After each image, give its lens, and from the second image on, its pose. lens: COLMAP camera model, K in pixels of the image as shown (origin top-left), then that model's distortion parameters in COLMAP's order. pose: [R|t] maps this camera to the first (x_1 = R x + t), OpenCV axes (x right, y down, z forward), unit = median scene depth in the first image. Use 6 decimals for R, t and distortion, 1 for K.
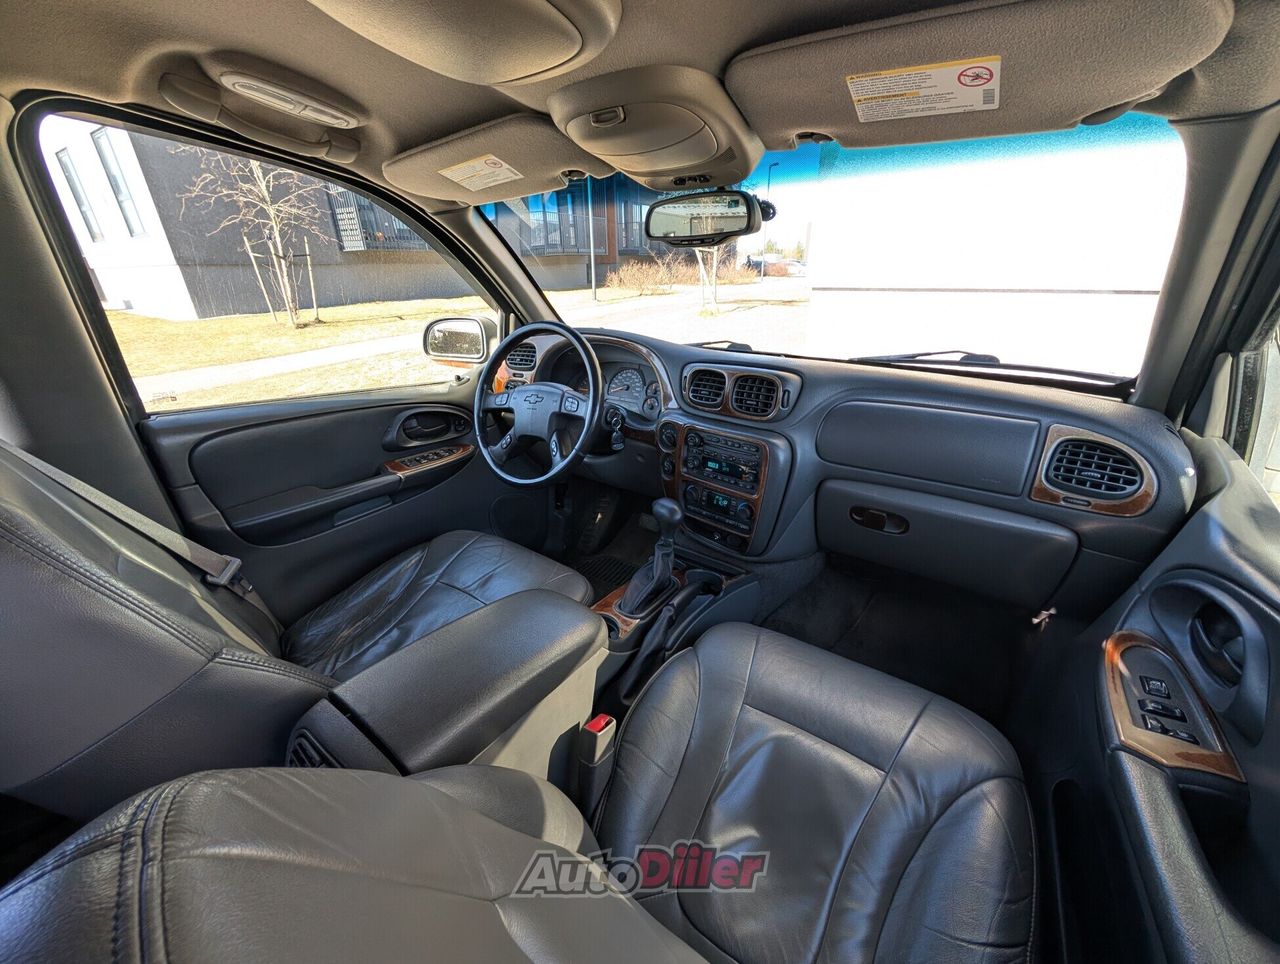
lens RADIAL K [[472.2, 0, 647.1], [0, 472.2, 478.7], [0, 0, 1]] dist [-0.001246, -0.000232]
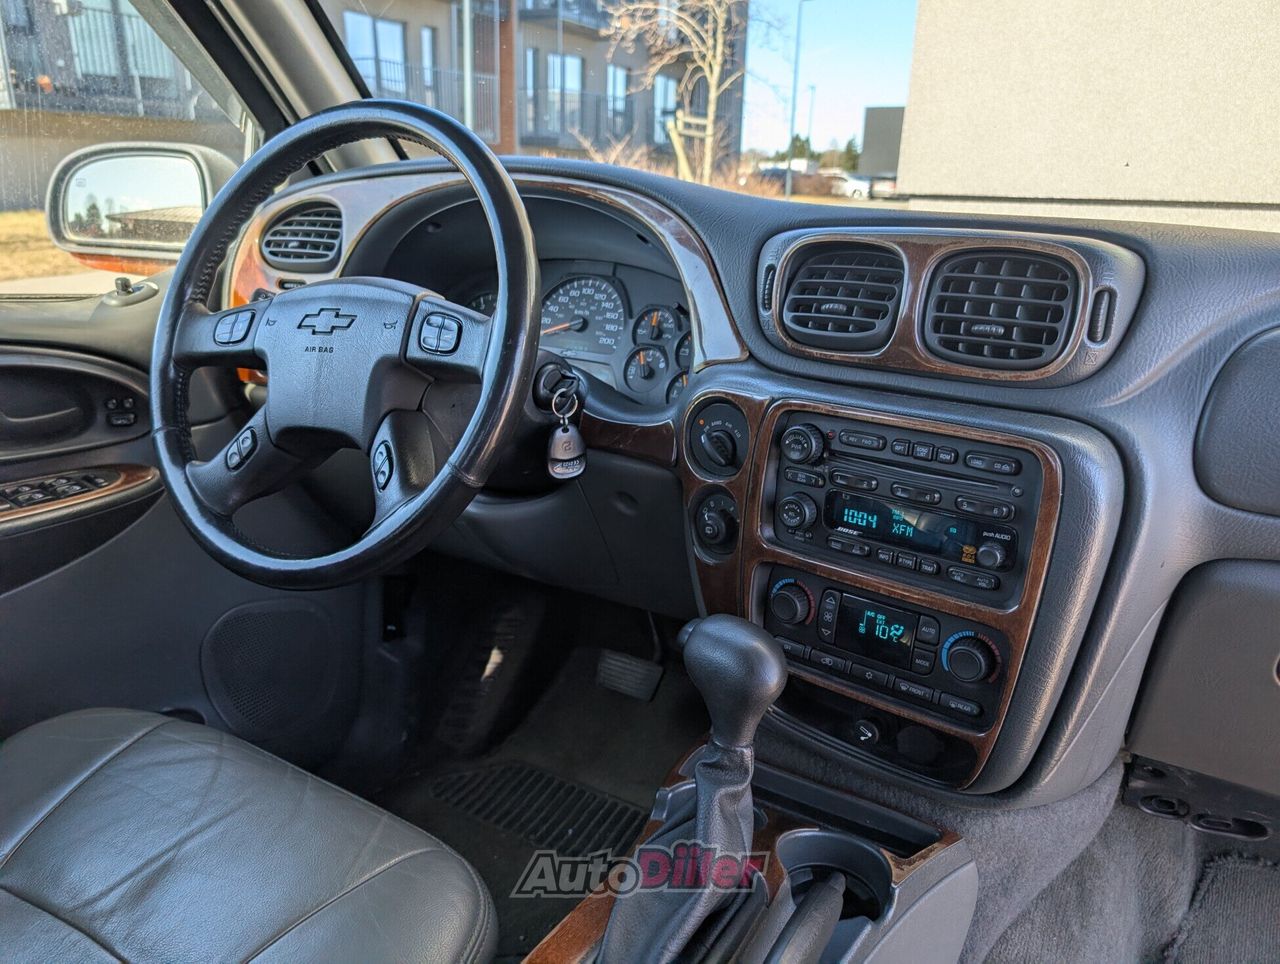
lens RADIAL K [[919.8, 0, 635.2], [0, 919.8, 488.2], [0, 0, 1]] dist [0.059259, -0.090489]
pose [[0.997512, 0.011857, 0.069491, -0.063011], [-0.005570, 0.995929, -0.089973, 0.009394], [-0.070275, 0.089362, 0.993517, 0.332903]]
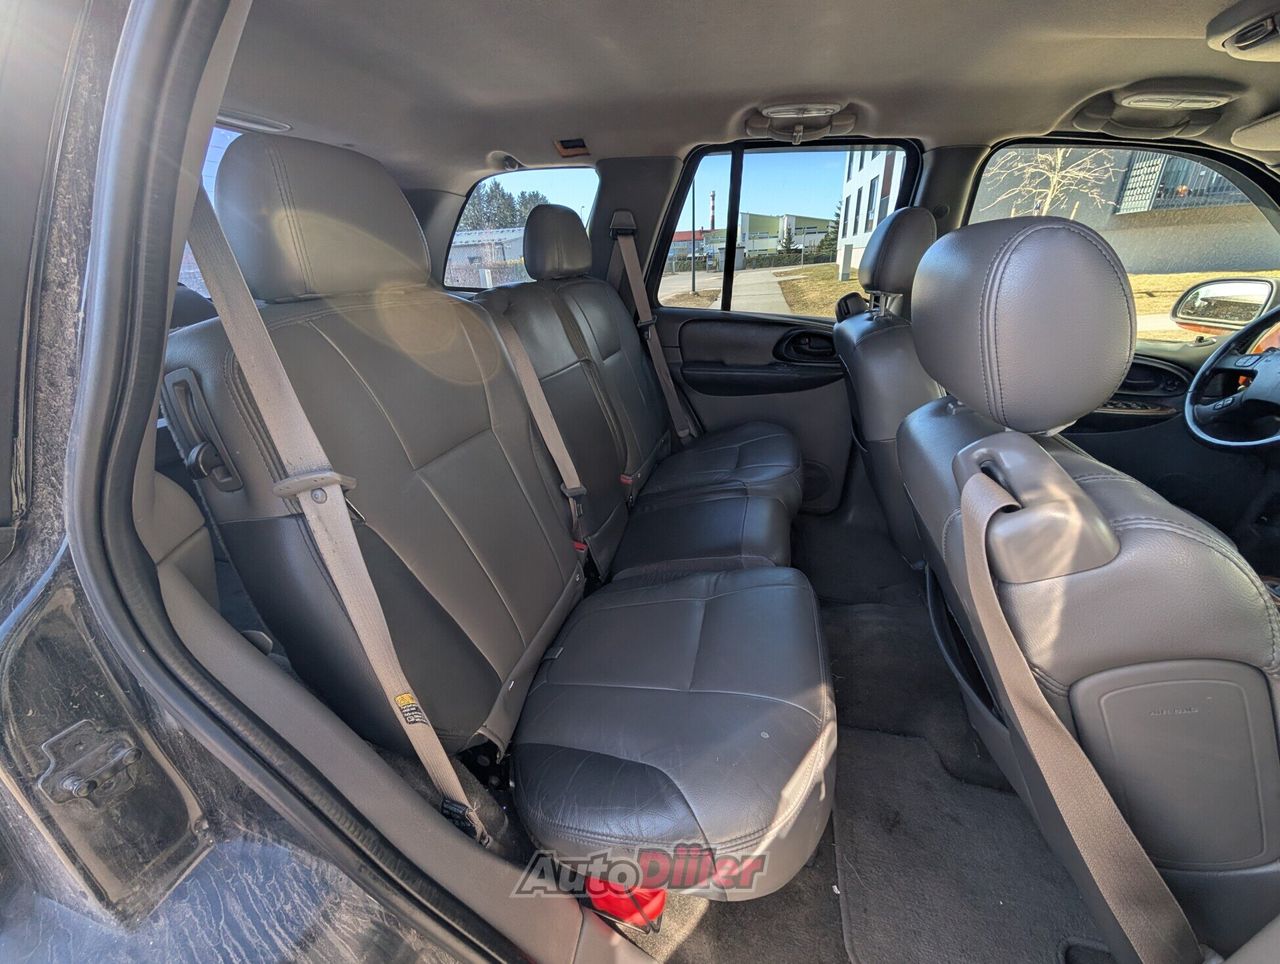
lens RADIAL K [[472.2, 0, 647.1], [0, 472.2, 478.7], [0, 0, 1]] dist [-0.001246, -0.000232]
pose [[0.326168, 0.381968, -0.864705, 0.223493], [-0.336511, 0.901725, 0.271389, 0.208871], [0.883388, 0.202464, 0.422650, -0.452305]]
